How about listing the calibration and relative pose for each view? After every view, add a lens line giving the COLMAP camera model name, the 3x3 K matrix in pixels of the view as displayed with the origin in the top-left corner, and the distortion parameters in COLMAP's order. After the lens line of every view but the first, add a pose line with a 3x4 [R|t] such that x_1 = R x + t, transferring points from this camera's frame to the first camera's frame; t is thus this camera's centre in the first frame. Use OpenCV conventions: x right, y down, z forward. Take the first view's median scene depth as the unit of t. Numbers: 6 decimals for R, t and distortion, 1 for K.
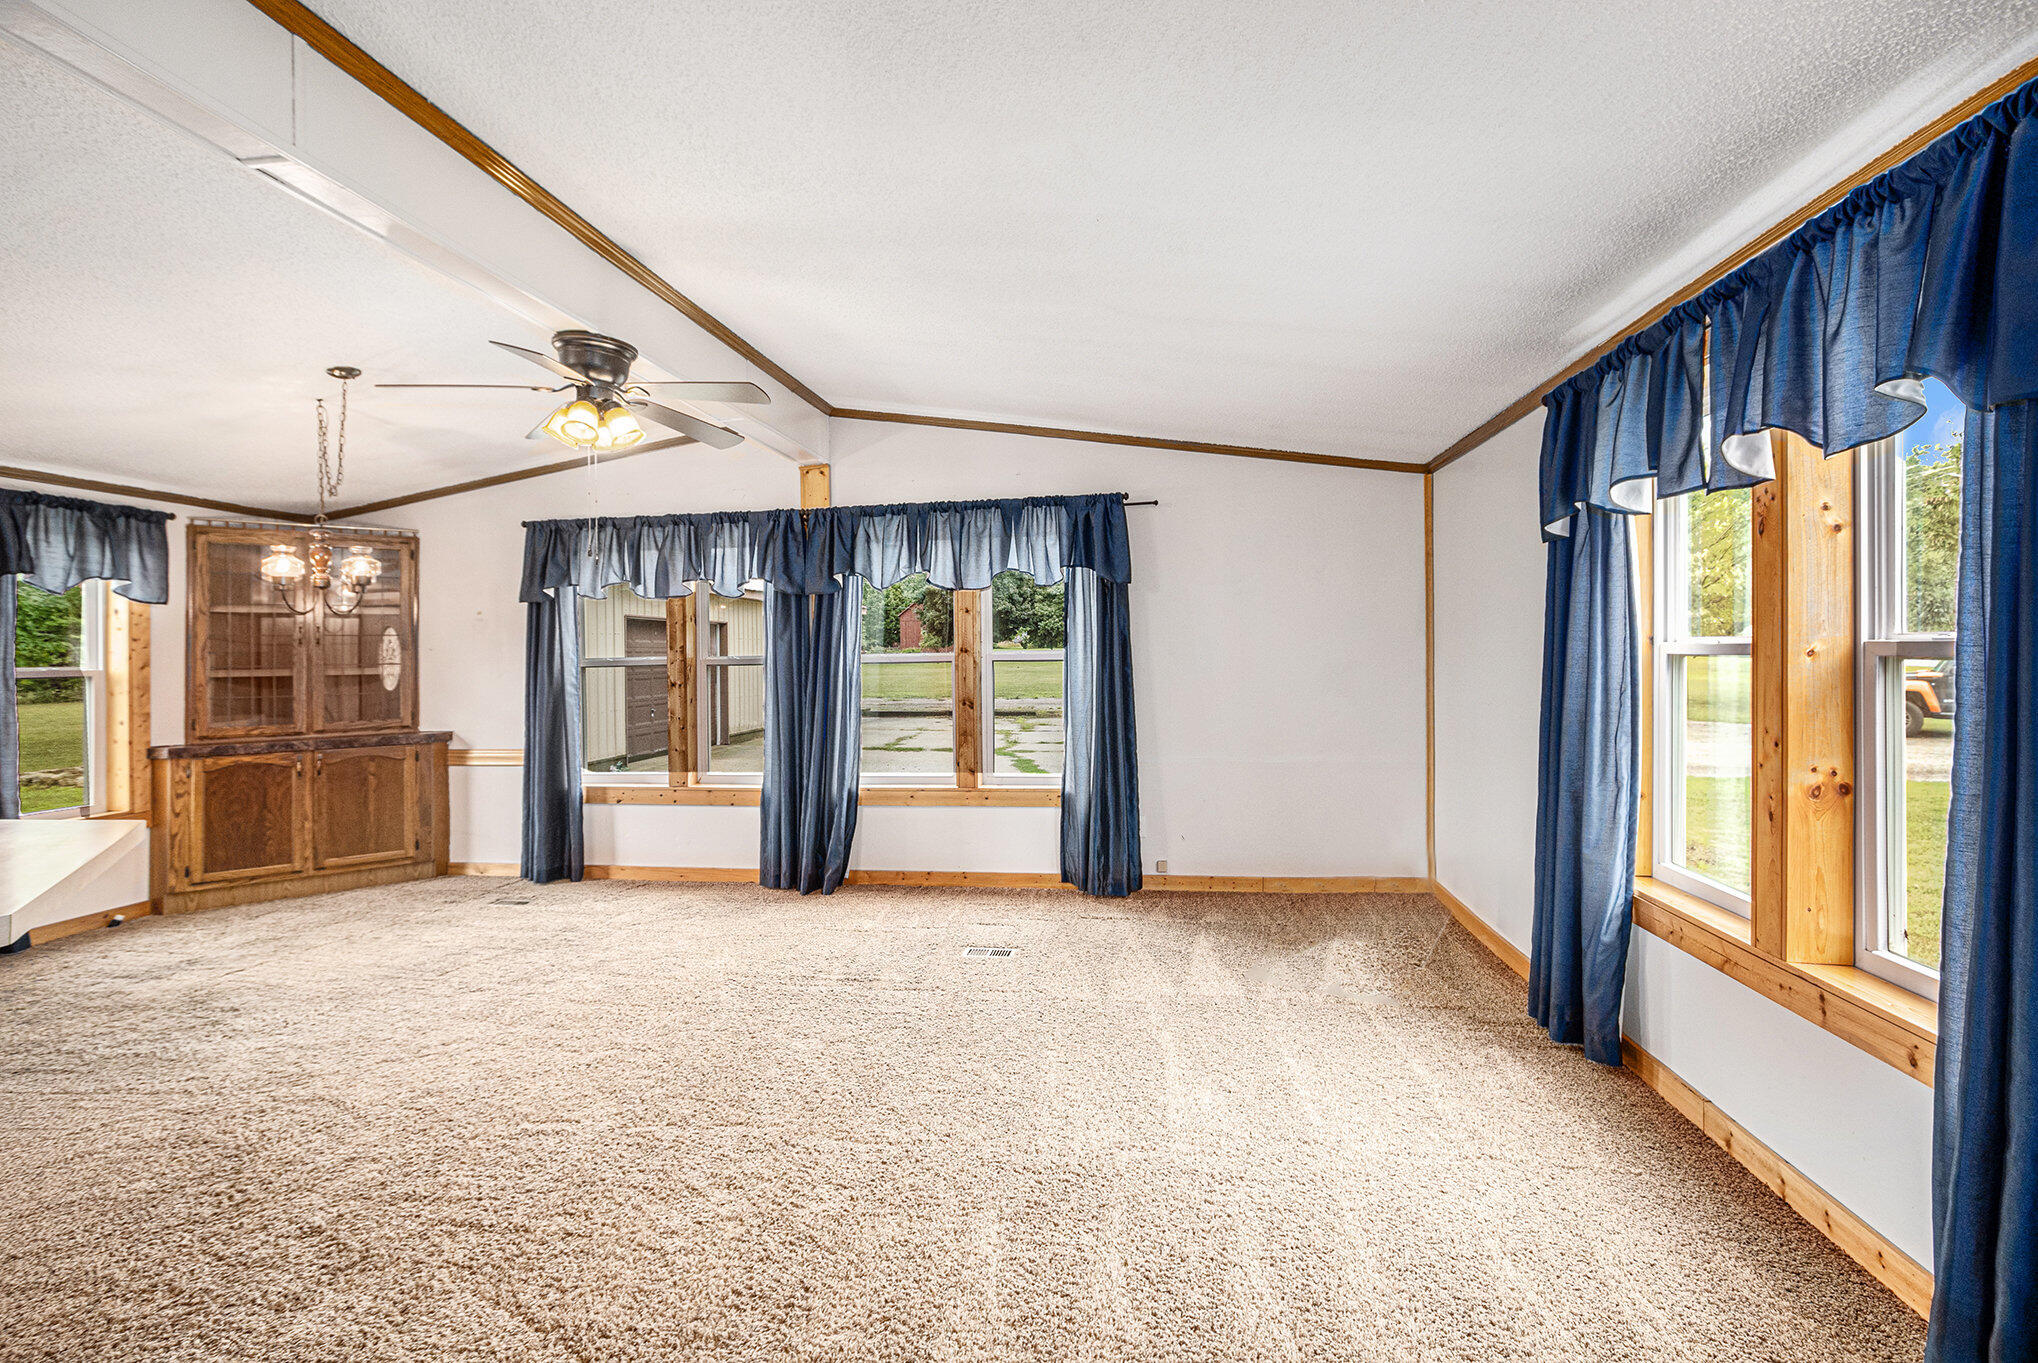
lens RADIAL K [[916.3, 0, 1025.7], [0, 916.3, 638.9], [0, 0, 1]] dist [-0.000105, -0.000260]
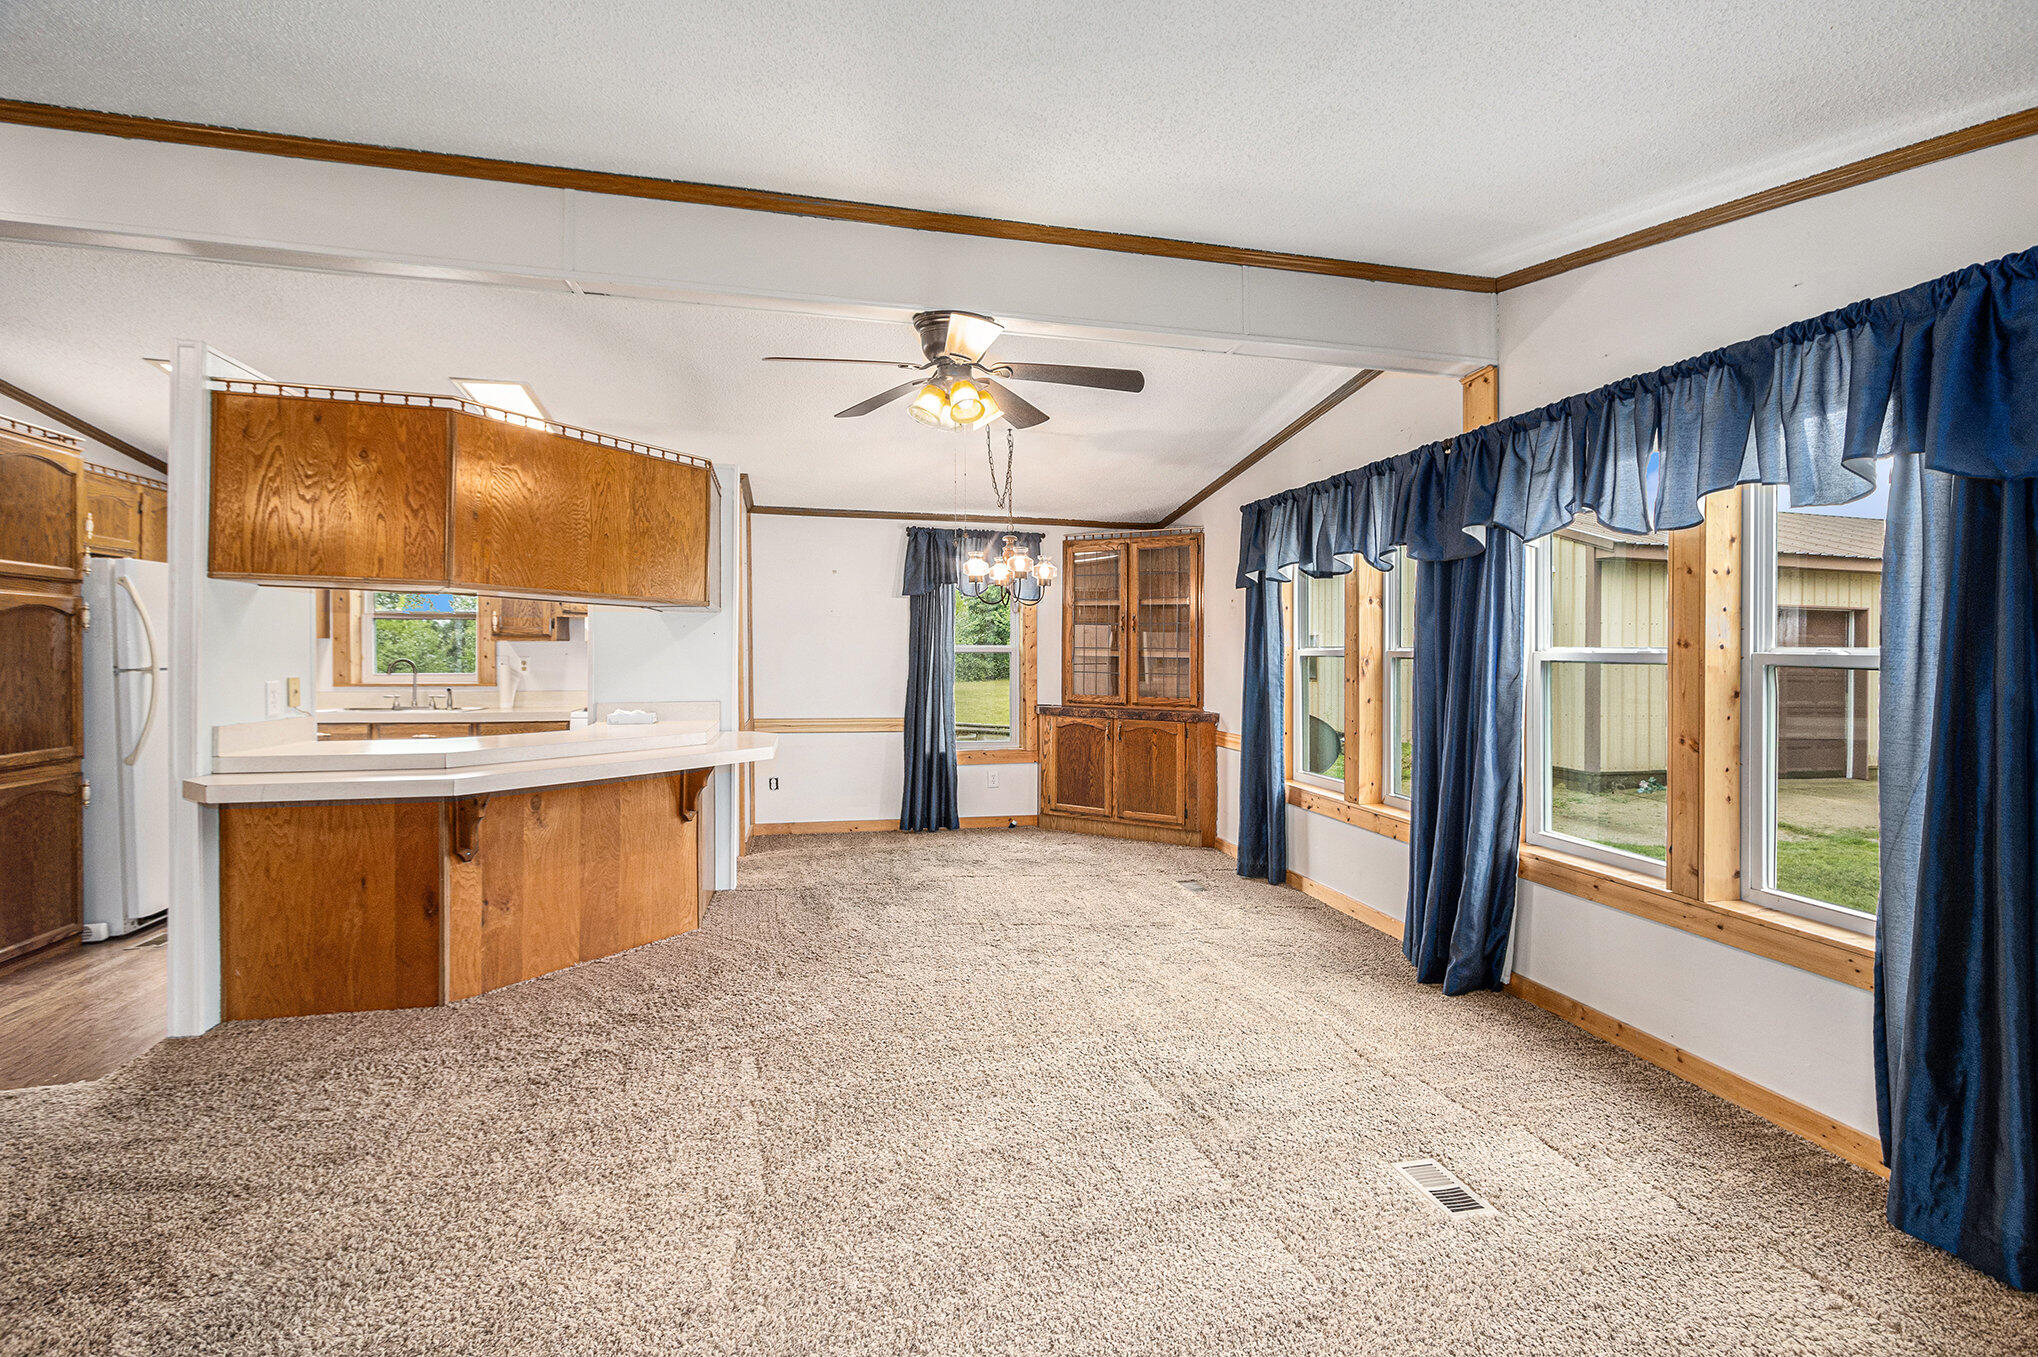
lens RADIAL K [[916.3, 0, 1025.7], [0, 916.3, 635.9], [0, 0, 1]] dist [-0.000105, -0.000260]
pose [[0.373829, 0.006925, -0.927472, 0.293924], [-0.002328, 0.999976, 0.006528, 0.005570], [0.927495, -0.000281, 0.373836, 0.436990]]
